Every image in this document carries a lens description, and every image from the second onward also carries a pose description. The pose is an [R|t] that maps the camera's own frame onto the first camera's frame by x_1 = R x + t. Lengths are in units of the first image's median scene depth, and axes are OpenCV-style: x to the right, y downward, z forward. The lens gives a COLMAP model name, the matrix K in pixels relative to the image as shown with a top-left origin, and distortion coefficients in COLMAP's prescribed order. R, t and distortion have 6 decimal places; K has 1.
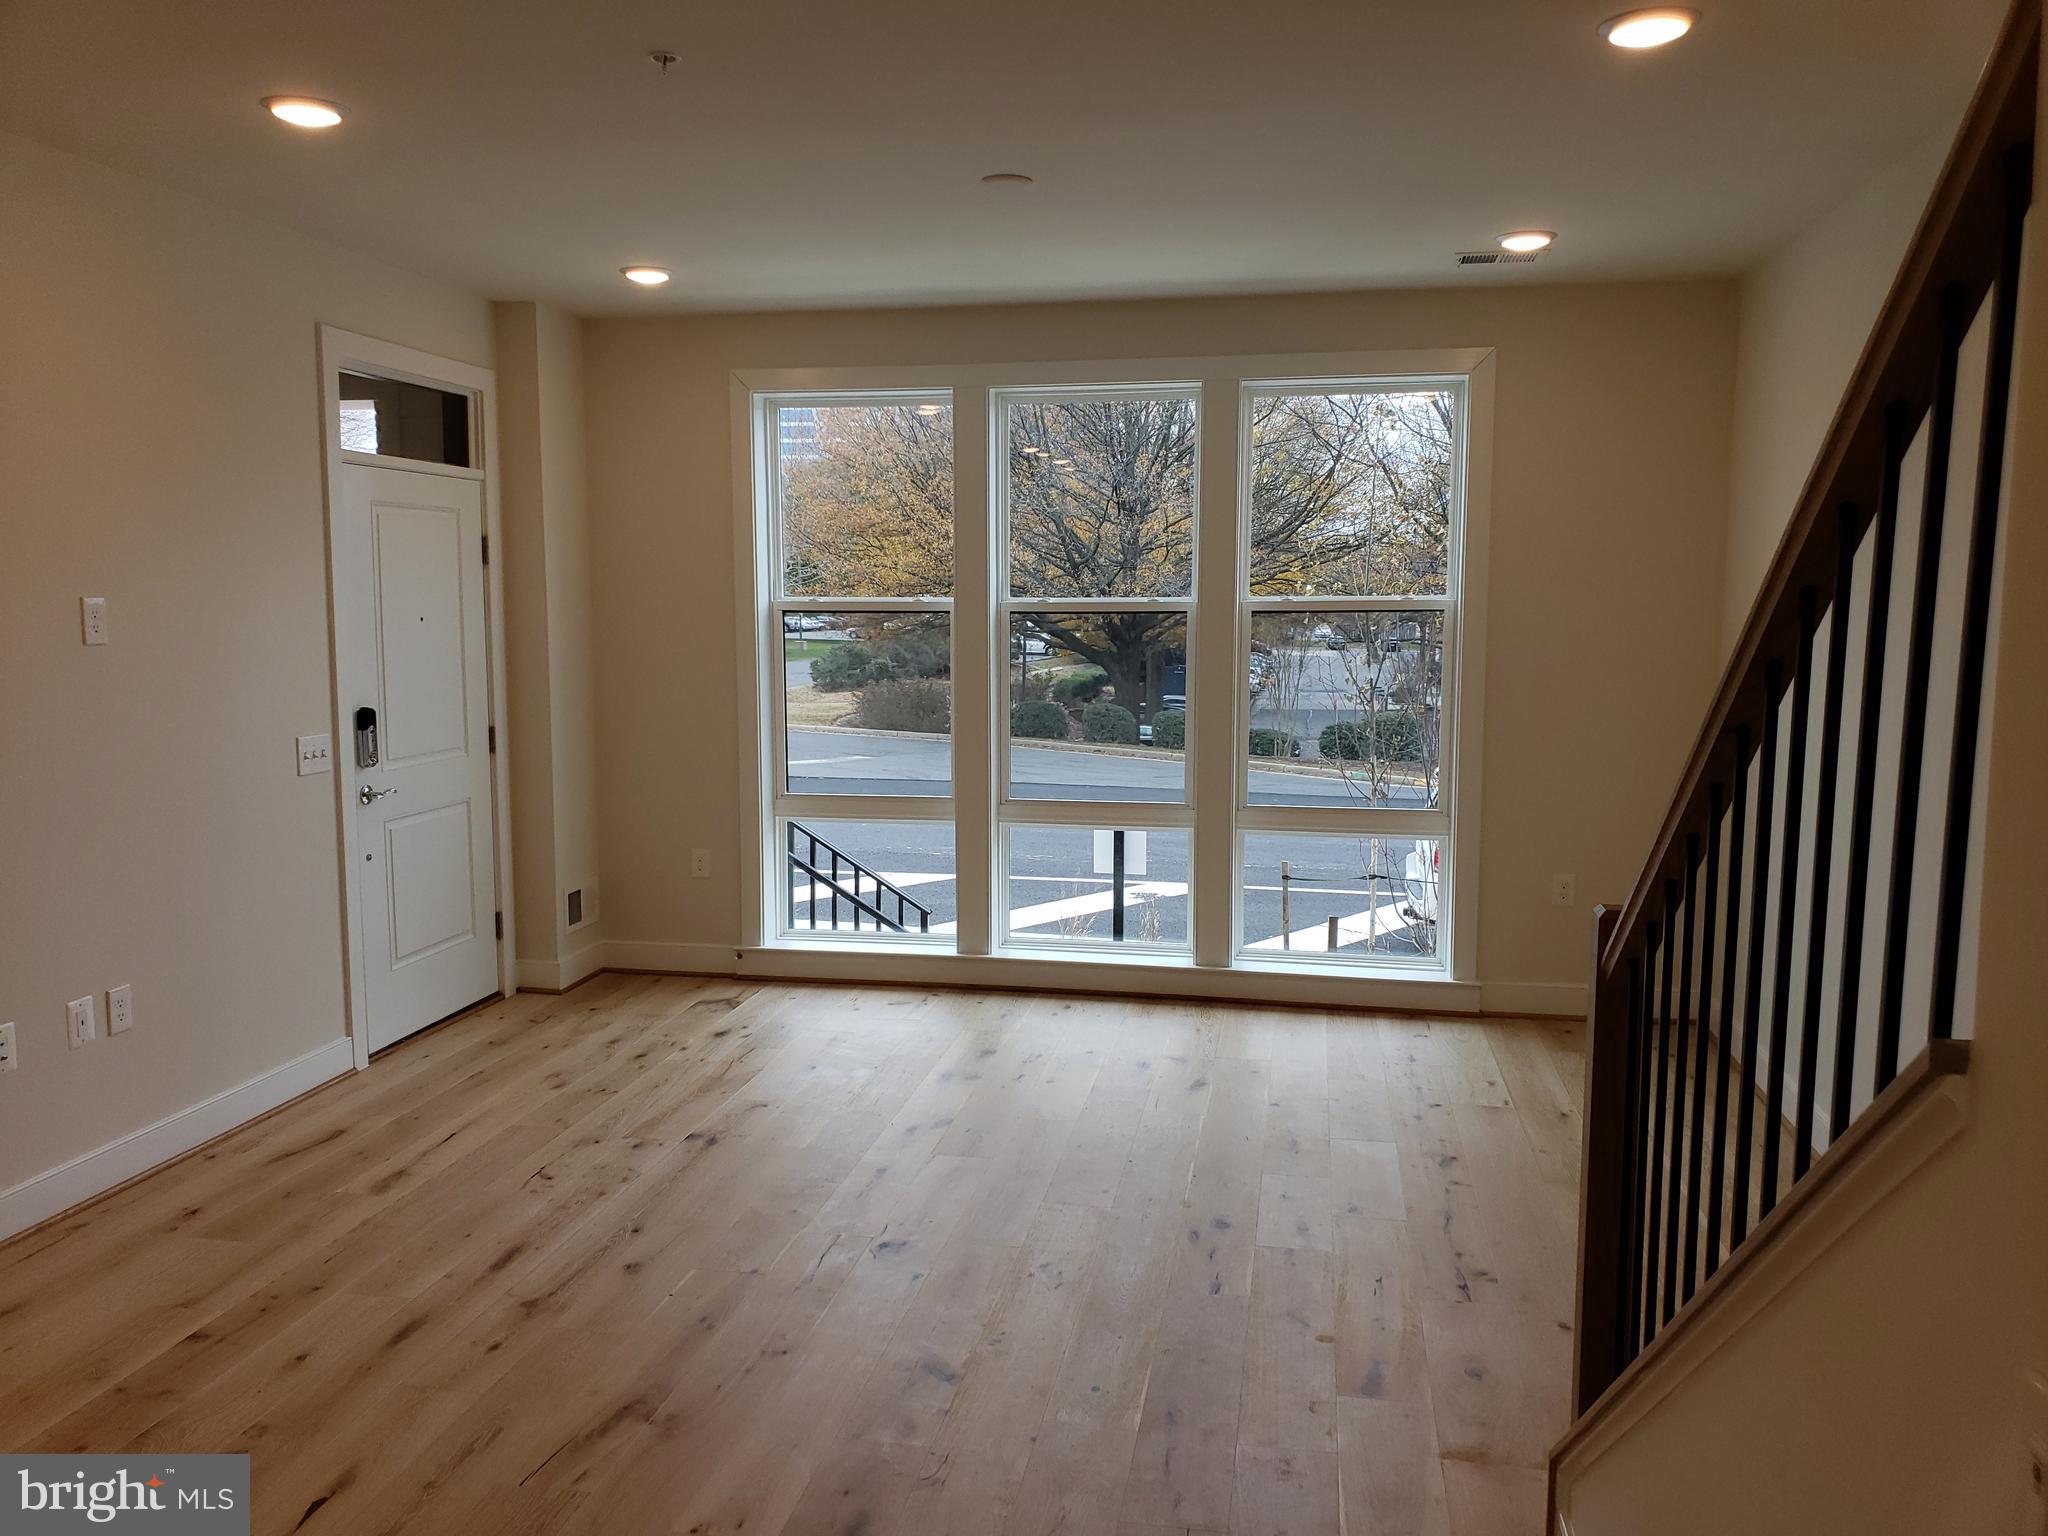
lens RADIAL K [[1637.0, 0, 1019.8], [0, 1637.0, 772.9], [0, 0, 1]] dist [0.064276, -0.068469]
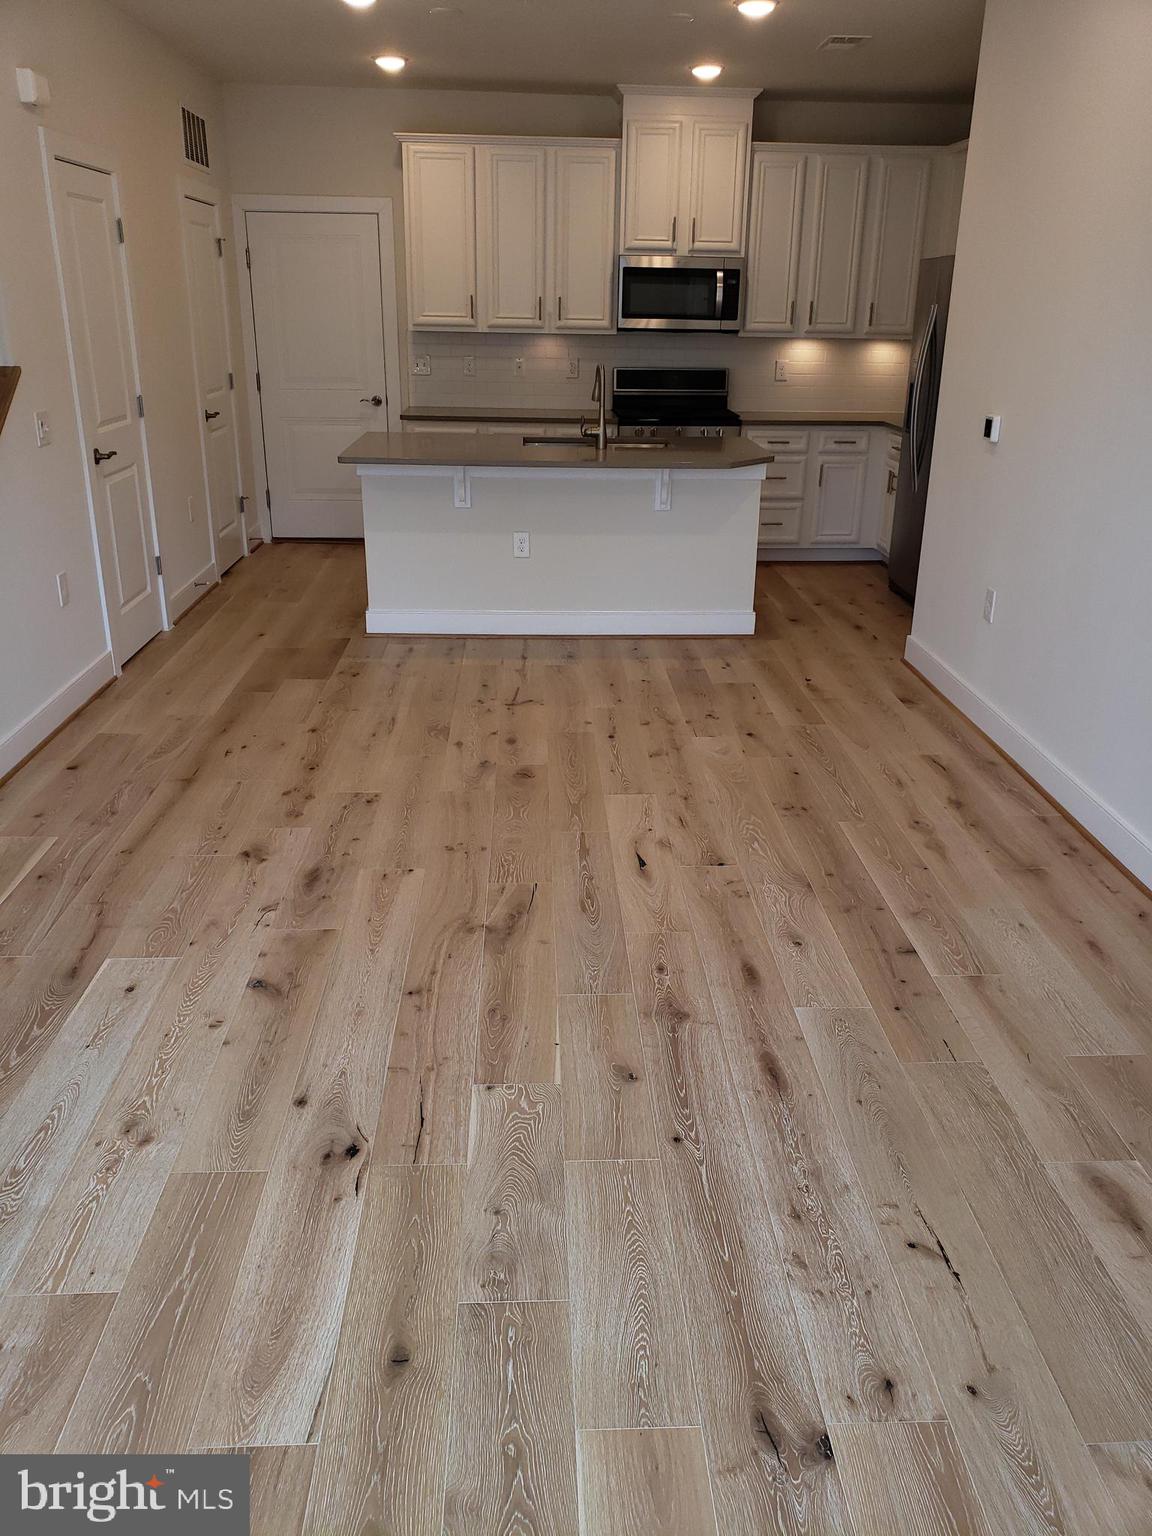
lens RADIAL K [[1227.8, 0, 575.1], [0, 1227.8, 763.2], [0, 0, 1]] dist [0.064276, -0.068469]
pose [[-0.976654, 0.057144, -0.207079, -0.083646], [-0.043365, 0.891680, 0.450584, -0.168006], [0.210396, 0.449045, -0.868385, 1.627315]]
